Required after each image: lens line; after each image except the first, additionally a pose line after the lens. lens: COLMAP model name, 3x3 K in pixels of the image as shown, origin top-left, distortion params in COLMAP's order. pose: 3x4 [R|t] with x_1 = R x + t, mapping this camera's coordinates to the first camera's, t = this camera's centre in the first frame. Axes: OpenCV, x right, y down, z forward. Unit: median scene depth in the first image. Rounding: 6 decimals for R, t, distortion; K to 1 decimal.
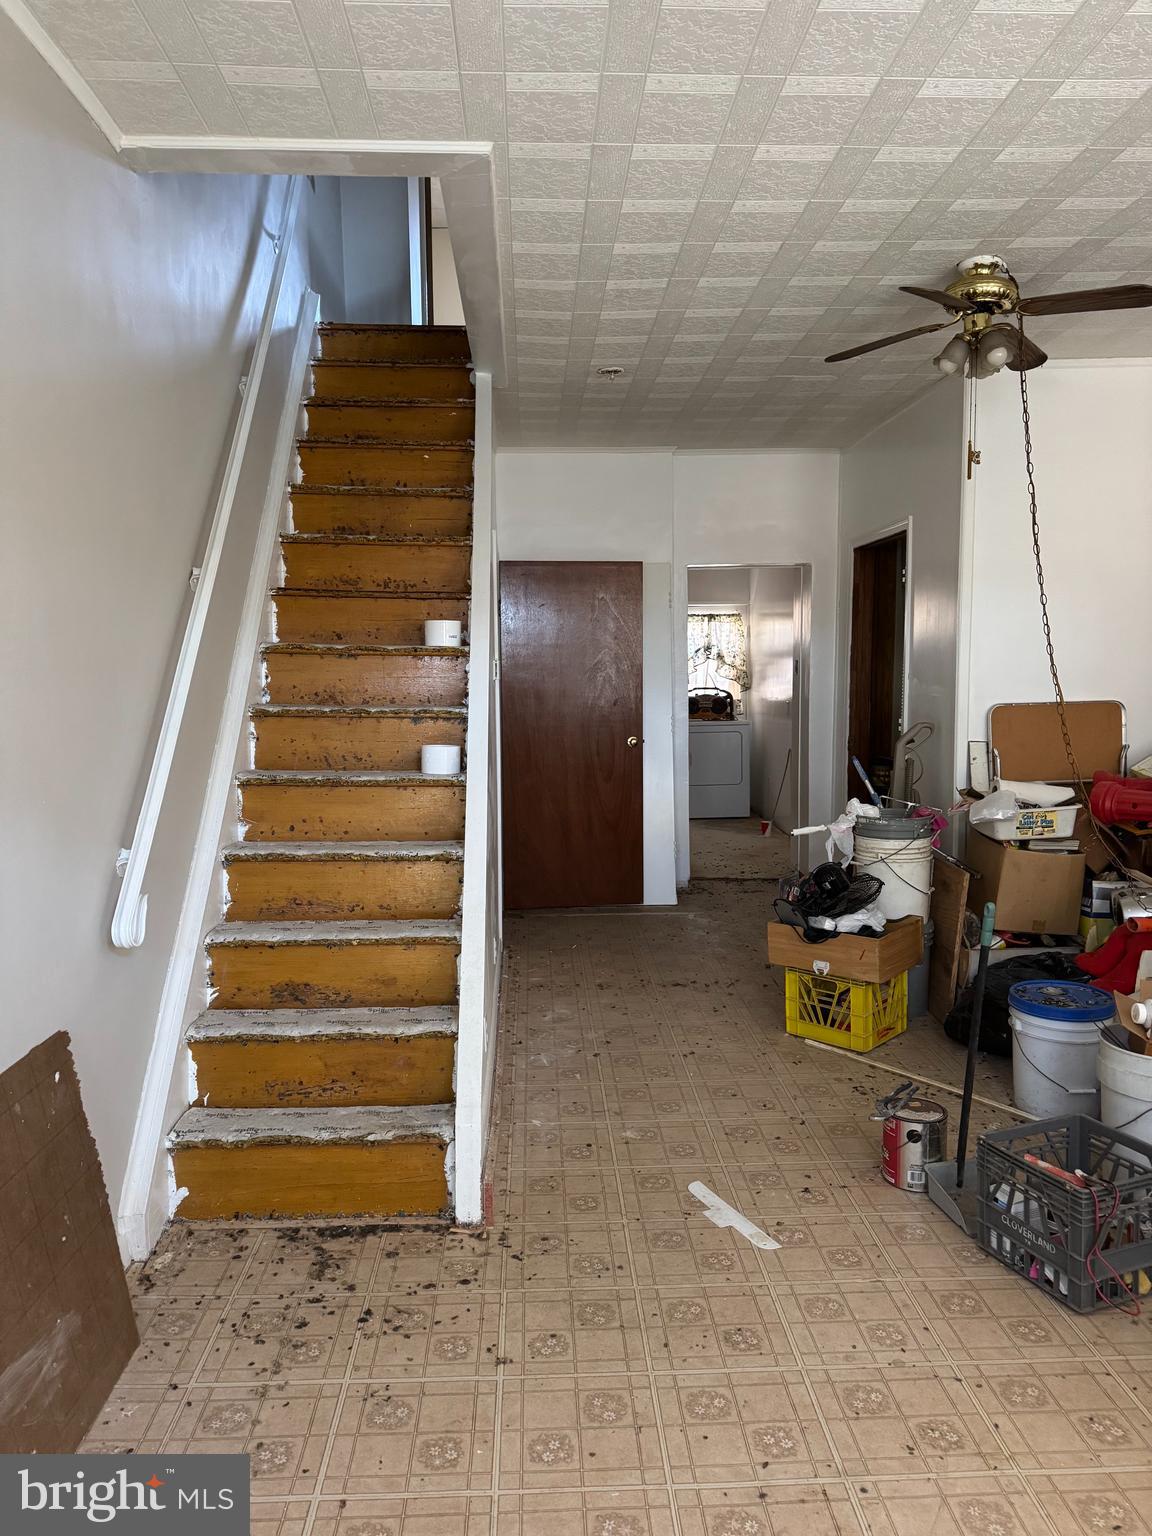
lens RADIAL K [[1093.8, 0, 568.6], [0, 1093.8, 769.1], [0, 0, 1]] dist [0.052480, -0.052637]
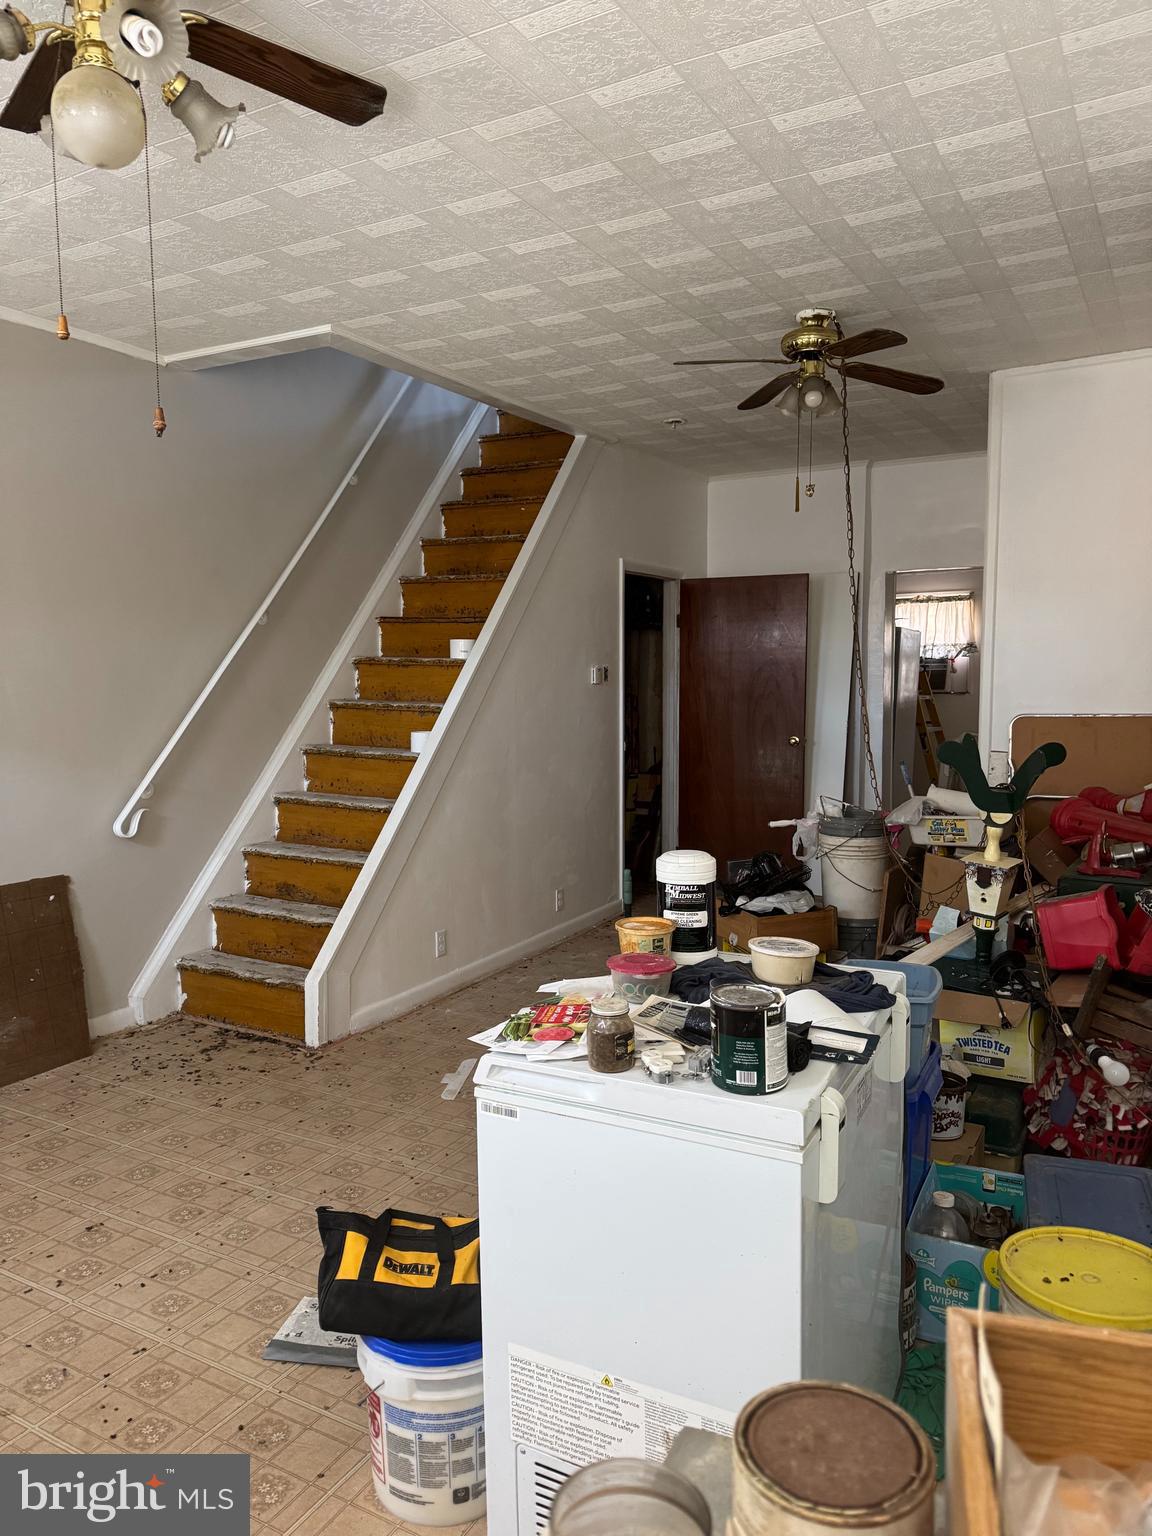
lens RADIAL K [[1093.8, 0, 574.3], [0, 1093.8, 779.7], [0, 0, 1]] dist [0.052480, -0.052637]
pose [[0.847662, 0.059019, -0.527244, 0.903115], [-0.052596, 0.998246, 0.027181, -0.010412], [0.527923, 0.004691, 0.849279, -0.076414]]
